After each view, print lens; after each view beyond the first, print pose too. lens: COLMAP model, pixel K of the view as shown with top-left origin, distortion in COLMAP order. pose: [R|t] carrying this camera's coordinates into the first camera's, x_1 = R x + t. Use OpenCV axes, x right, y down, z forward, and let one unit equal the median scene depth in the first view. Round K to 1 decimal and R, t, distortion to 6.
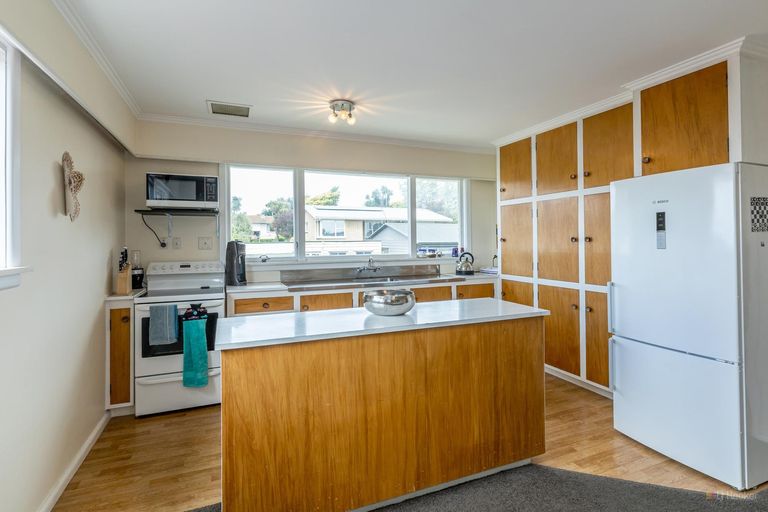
lens RADIAL K [[388.4, 0, 383.5], [0, 388.4, 245.1], [0, 0, 1]] dist [0.053284, 0.000093]
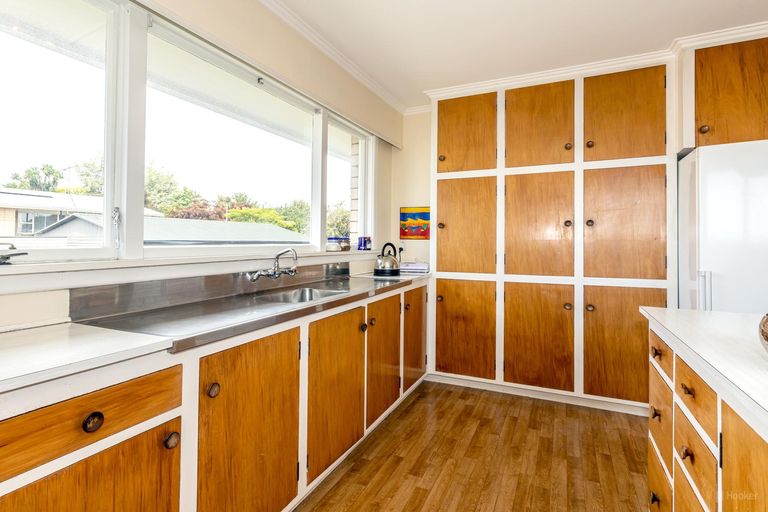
lens RADIAL K [[383.3, 0, 383.6], [0, 383.3, 236.9], [0, 0, 1]] dist [0.018340, -0.000151]
pose [[0.738724, 0.018579, 0.673752, -0.303979], [-0.000055, 0.999622, -0.027505, 0.032306], [-0.674008, 0.020282, 0.738445, 0.609449]]
